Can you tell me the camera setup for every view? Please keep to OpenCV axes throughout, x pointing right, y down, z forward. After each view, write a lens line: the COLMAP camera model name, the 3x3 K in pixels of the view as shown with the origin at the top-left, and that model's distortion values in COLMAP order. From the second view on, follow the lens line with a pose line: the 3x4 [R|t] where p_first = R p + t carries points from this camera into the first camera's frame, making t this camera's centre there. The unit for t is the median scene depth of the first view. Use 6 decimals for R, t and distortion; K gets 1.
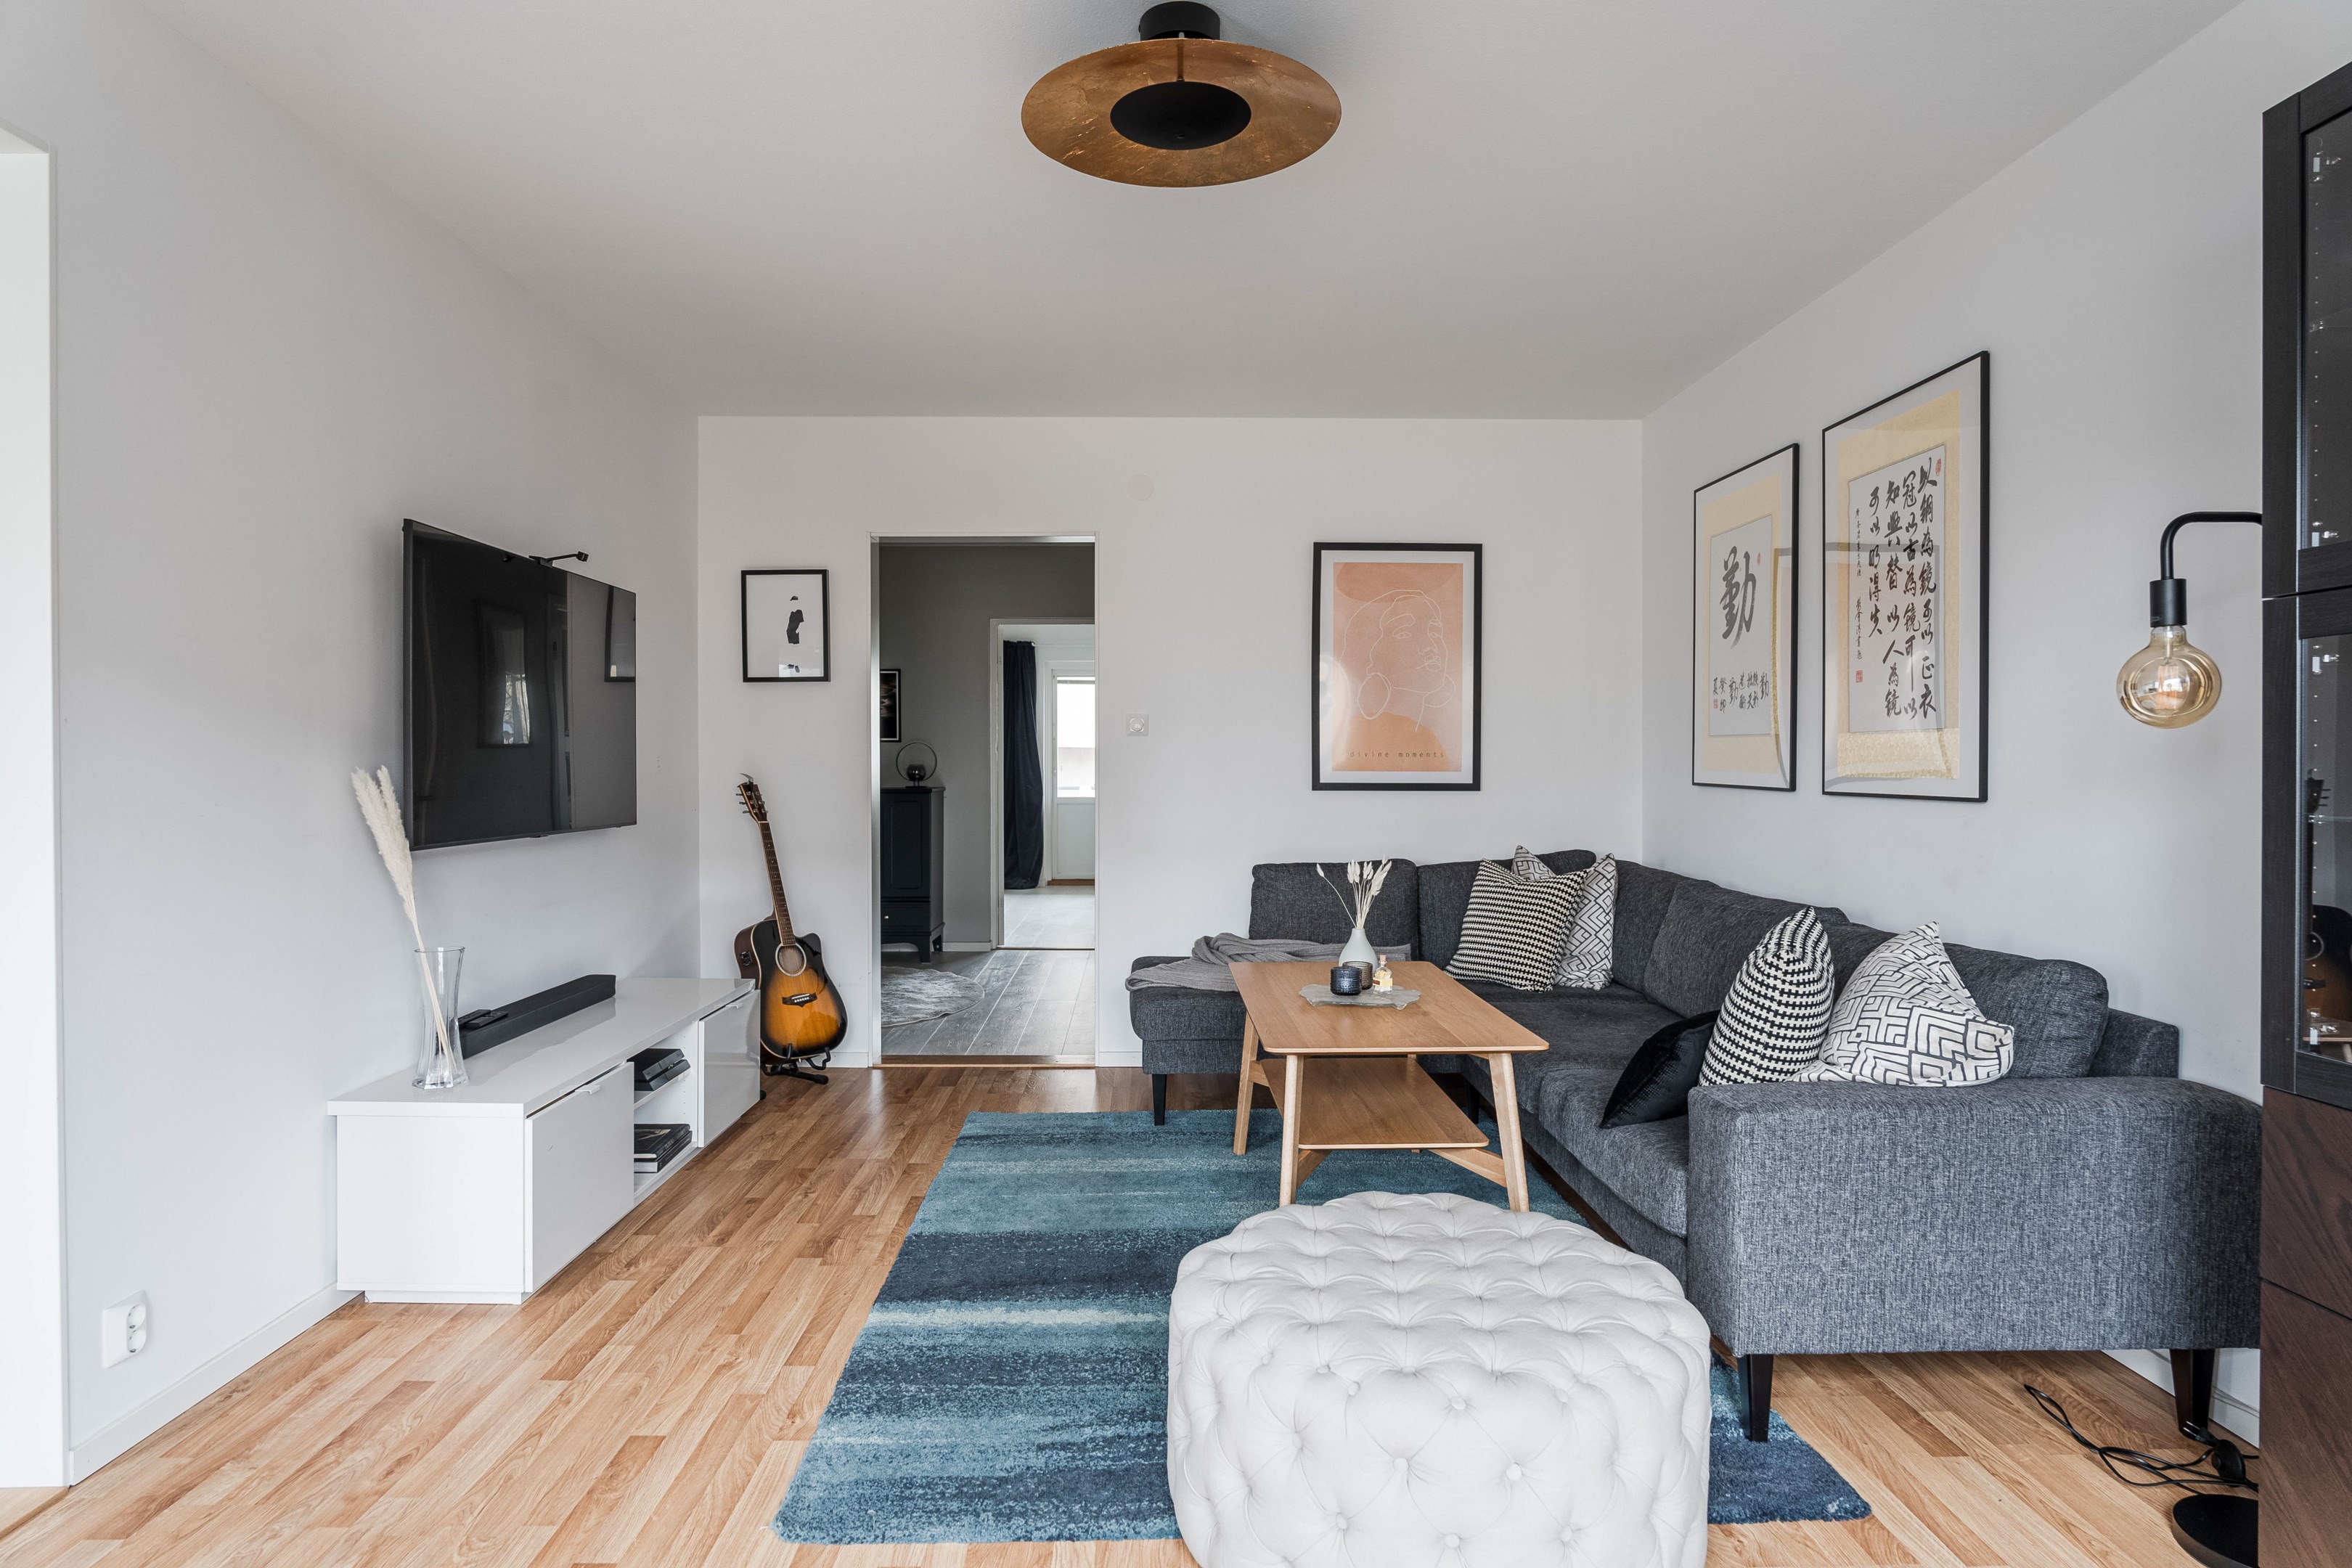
lens RADIAL K [[1314.5, 0, 1173.2], [0, 1314.5, 783.1], [0, 0, 1]] dist [-0.021089, -0.000770]
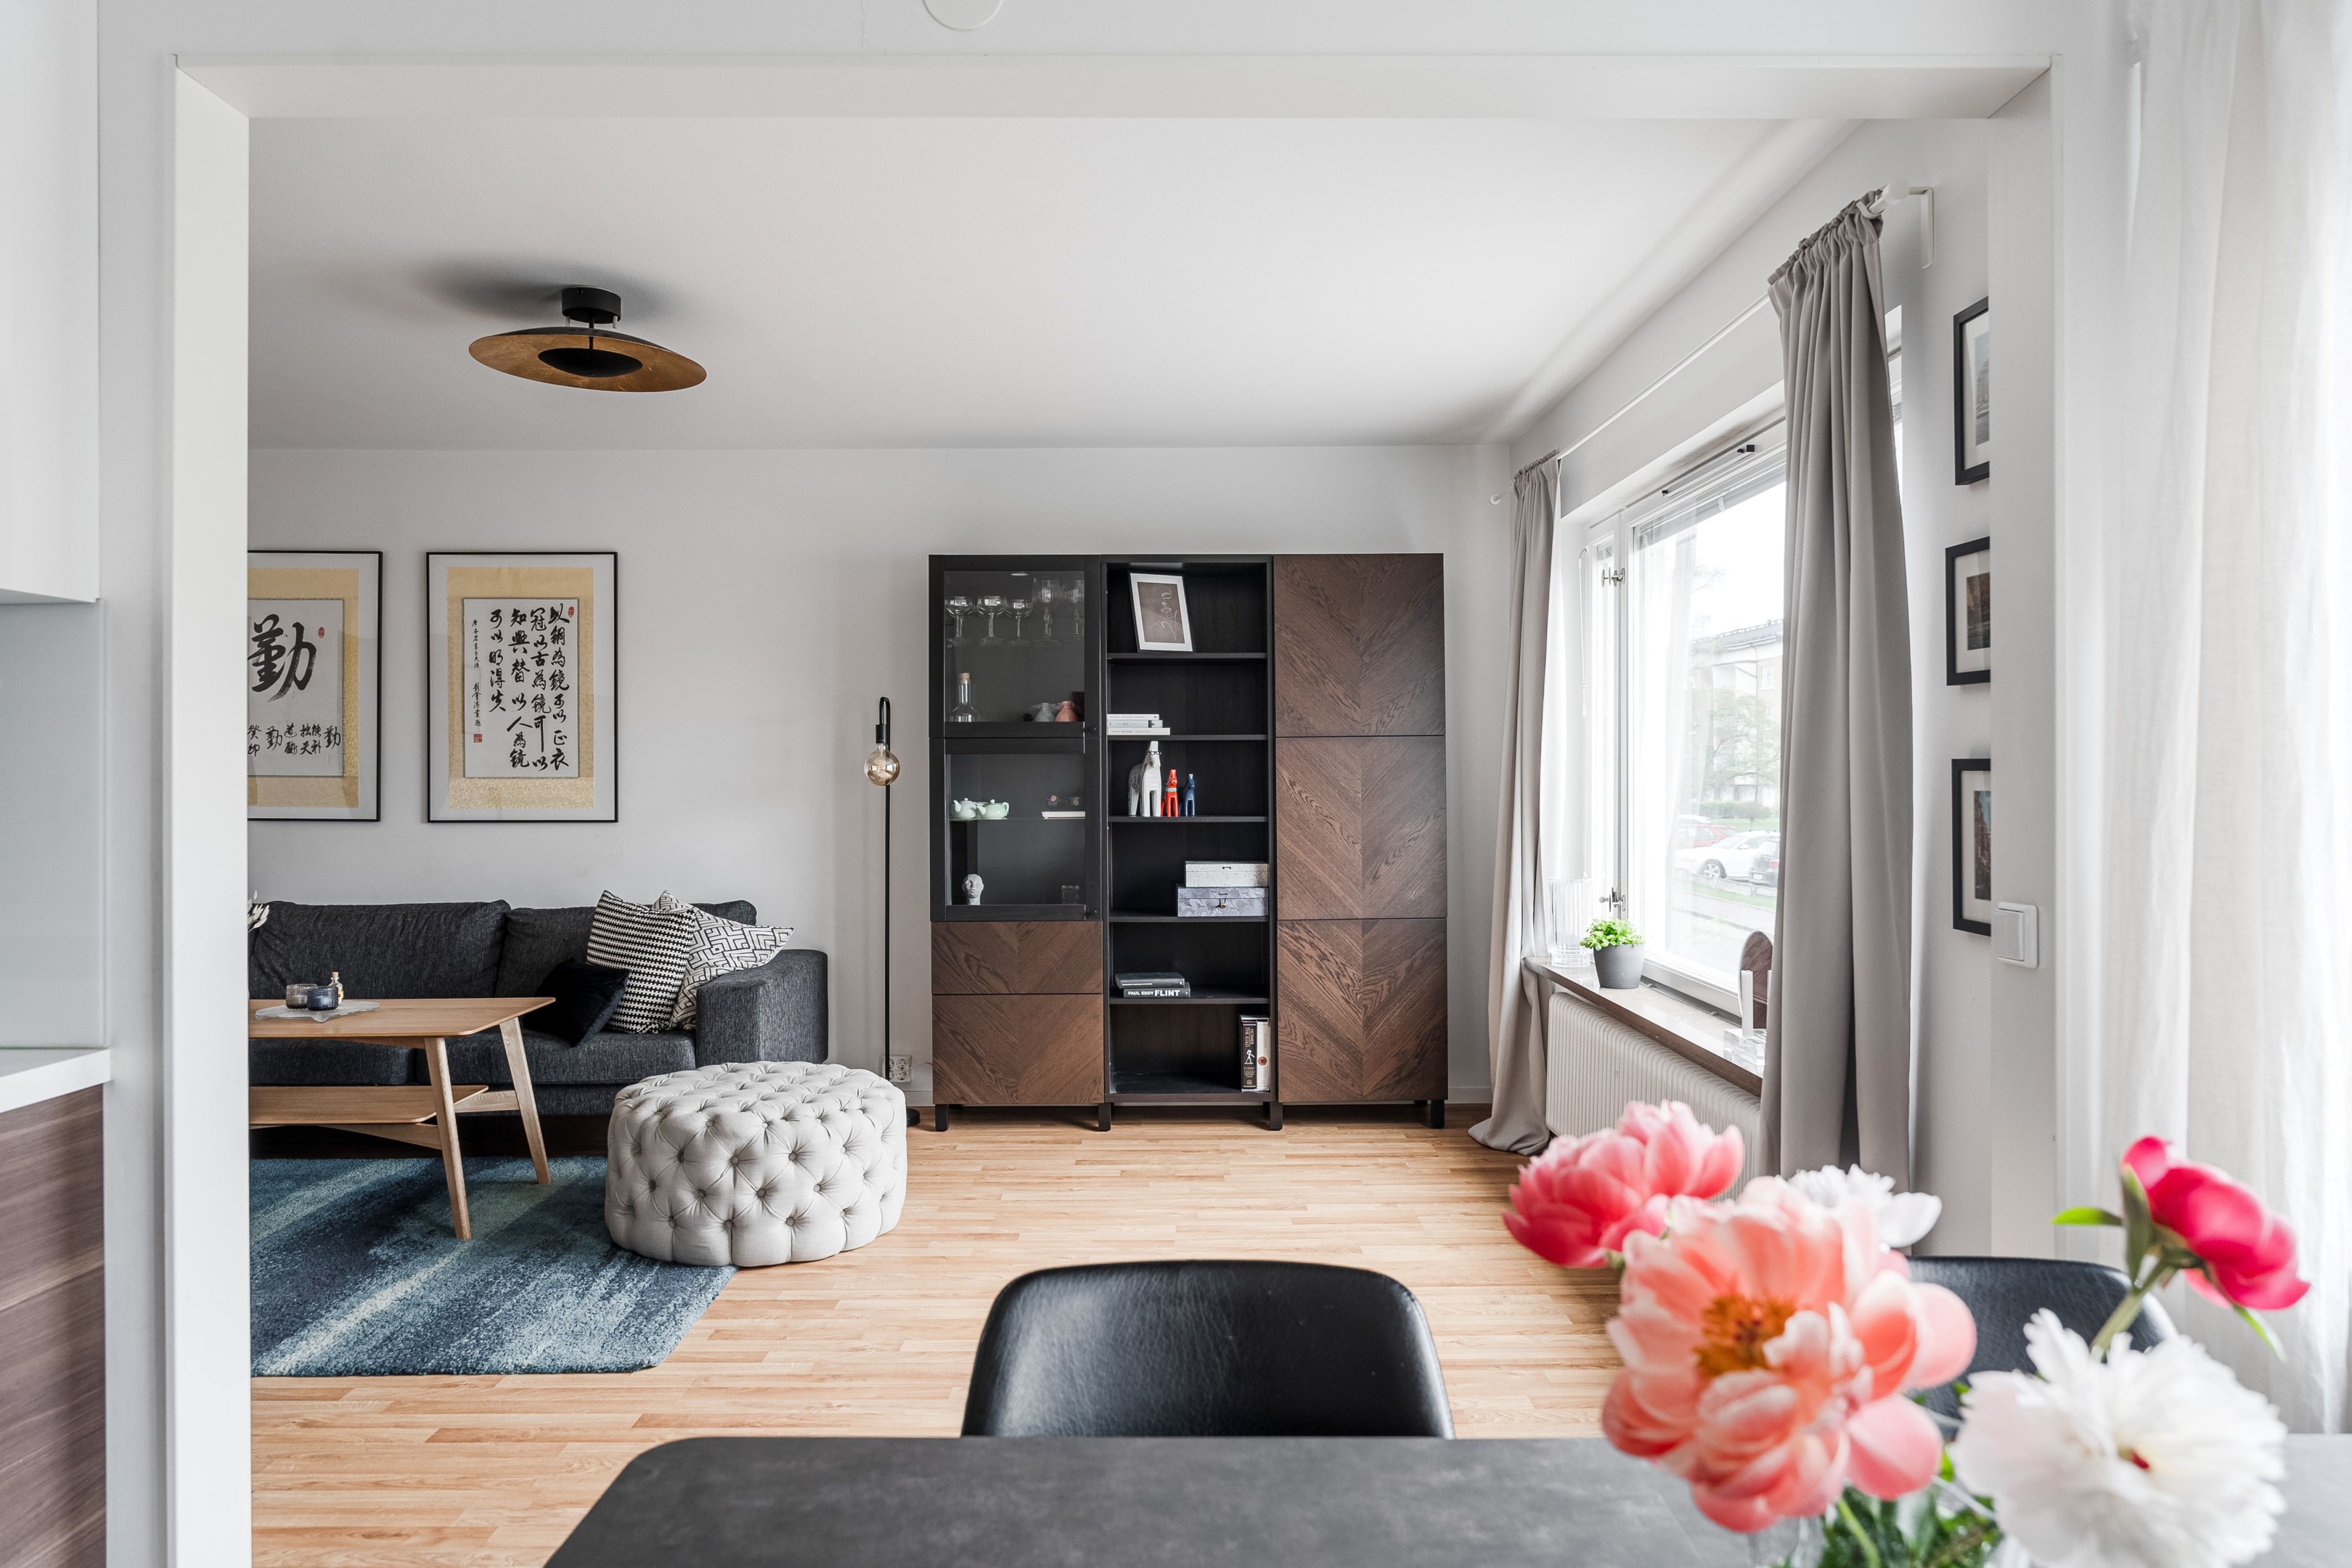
lens RADIAL K [[1500.2, 0, 1172.5], [0, 1500.2, 781.3], [0, 0, 1]] dist [-0.005622, 0.000341]
pose [[0.000190, -0.002157, 0.999998, -1.182136], [0.017975, 0.999836, 0.002153, -0.026846], [-0.999838, 0.017975, 0.000229, 0.265083]]
